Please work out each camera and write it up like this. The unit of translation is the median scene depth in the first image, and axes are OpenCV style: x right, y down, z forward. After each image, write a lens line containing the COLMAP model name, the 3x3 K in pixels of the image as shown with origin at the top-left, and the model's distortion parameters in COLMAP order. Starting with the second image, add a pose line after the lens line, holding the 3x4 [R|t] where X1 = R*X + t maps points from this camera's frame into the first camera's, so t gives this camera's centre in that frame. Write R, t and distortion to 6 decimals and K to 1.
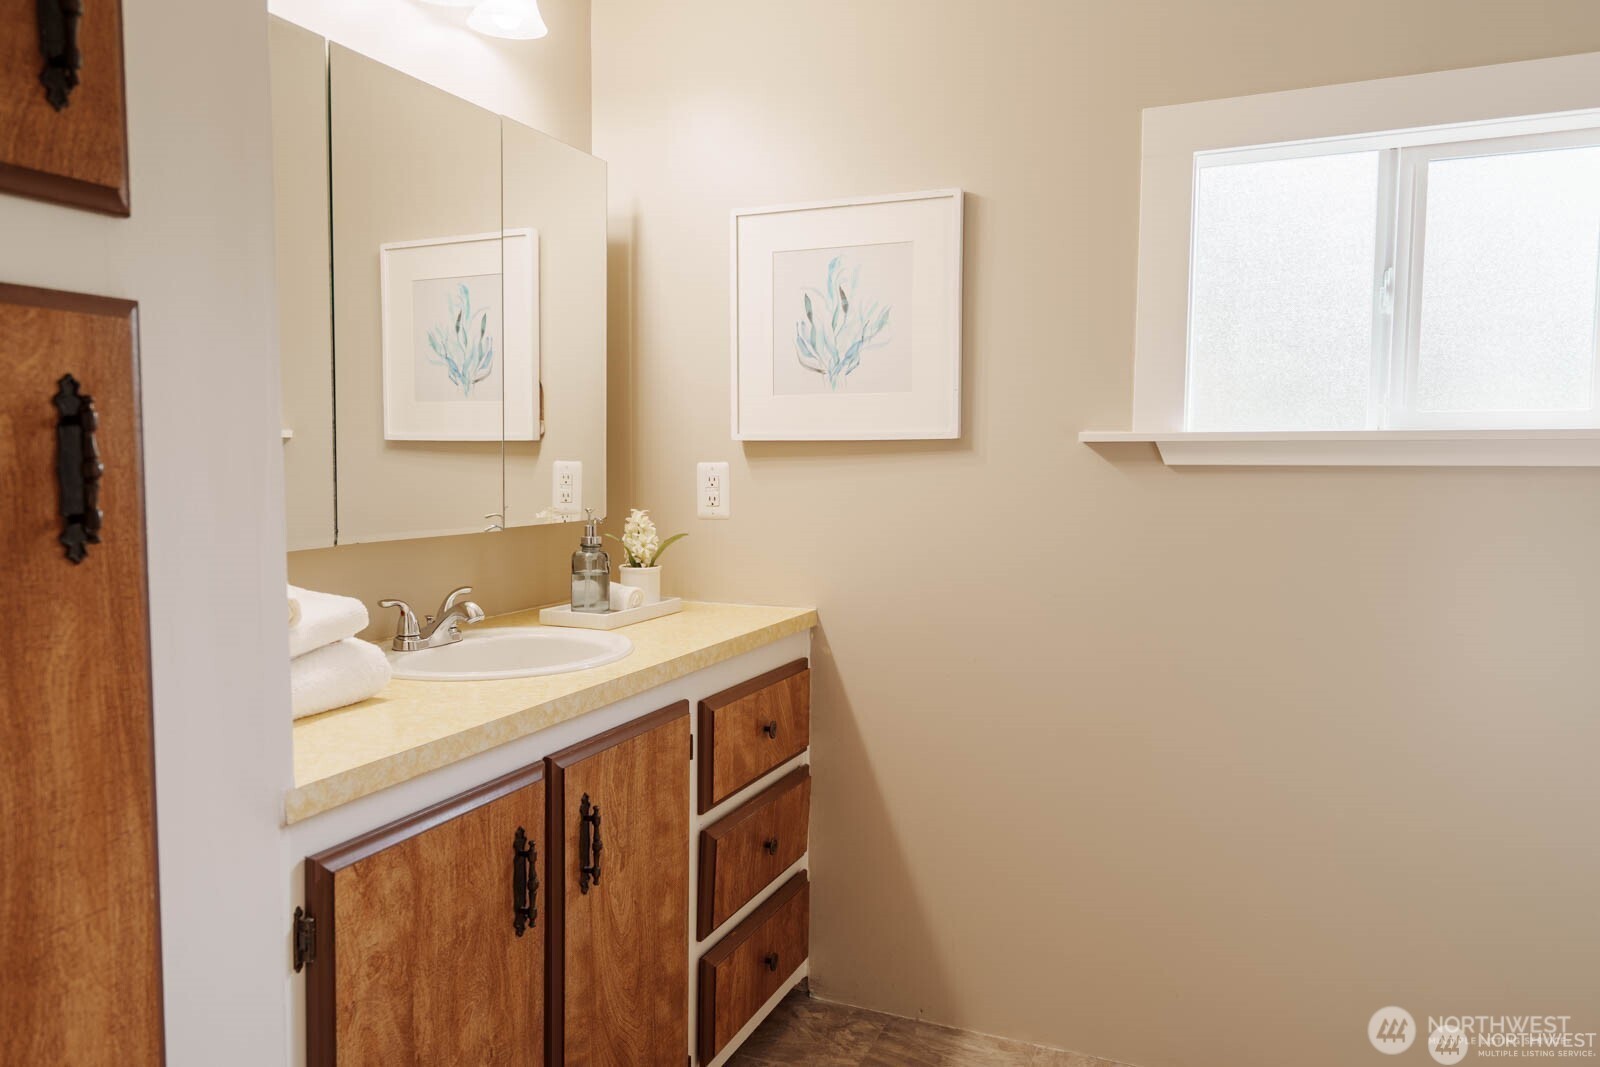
lens RADIAL K [[1072.3, 0, 800.0], [0, 1072.3, 533.5], [0, 0, 1]] dist [0.000782, 0.000365]
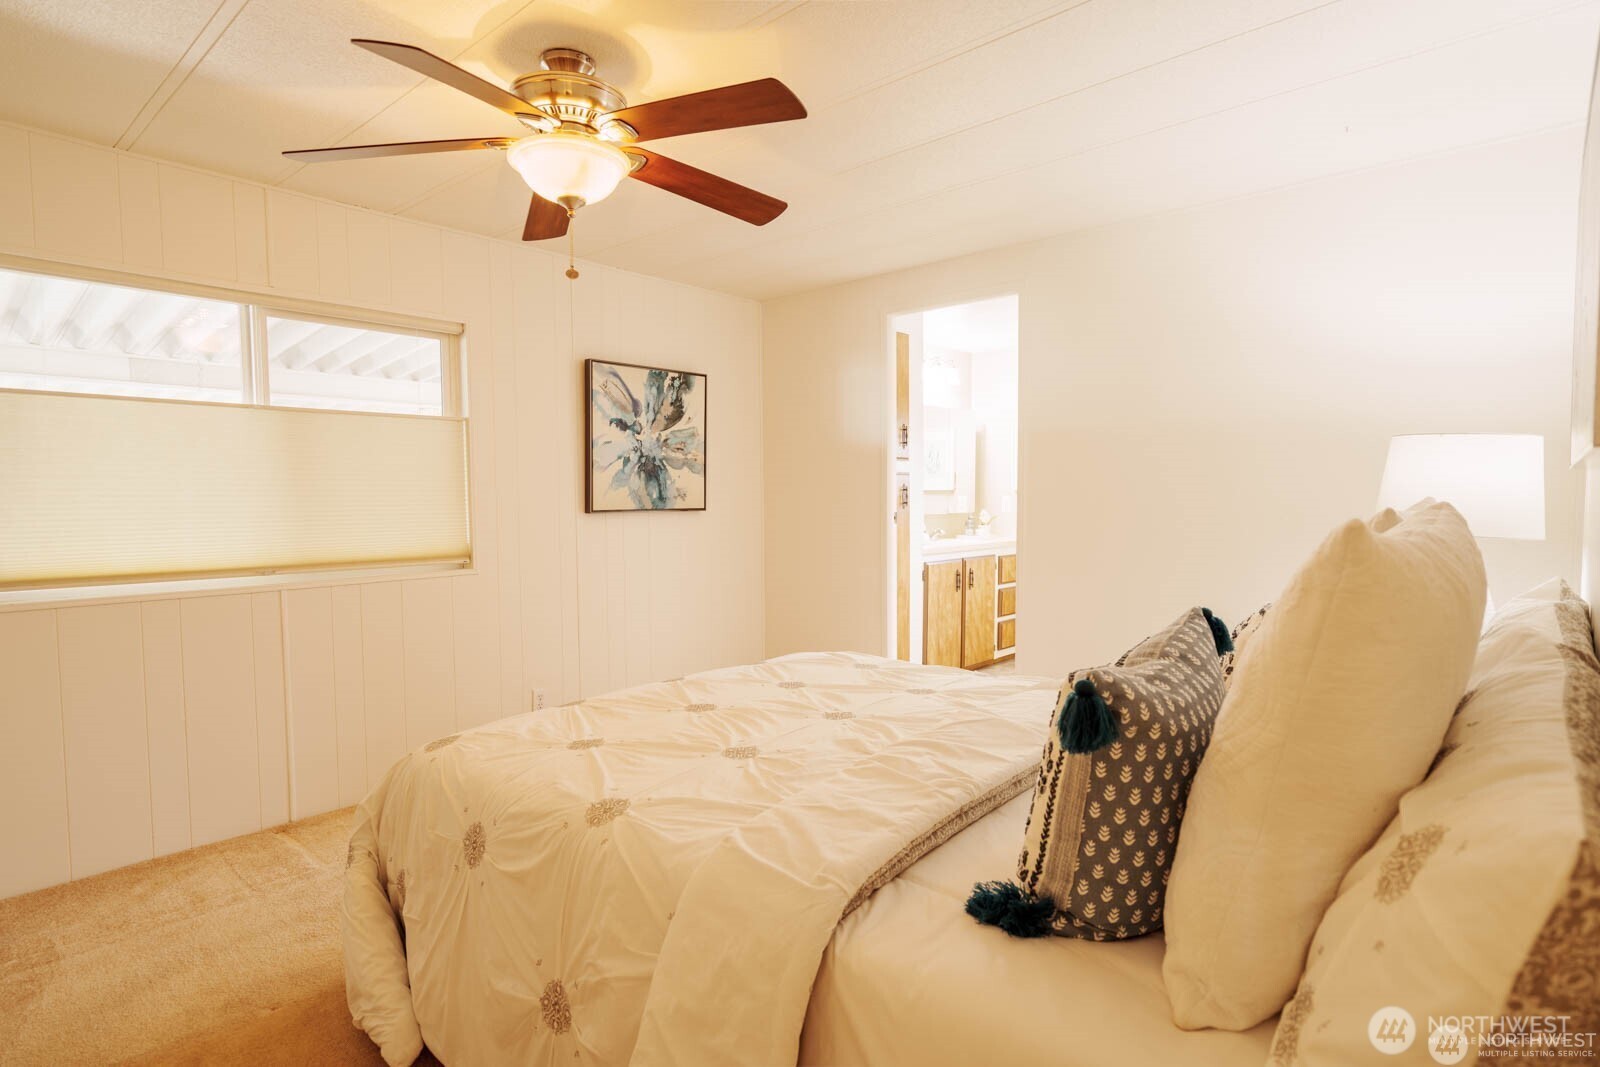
lens RADIAL K [[830.1, 0, 800.0], [0, 830.1, 533.5], [0, 0, 1]] dist [-0.000070, 0.000005]
pose [[0.928012, 0.002288, -0.372544, 0.454260], [-0.013095, 0.999564, -0.026479, 0.203603], [0.372321, 0.029451, 0.927637, -2.614875]]
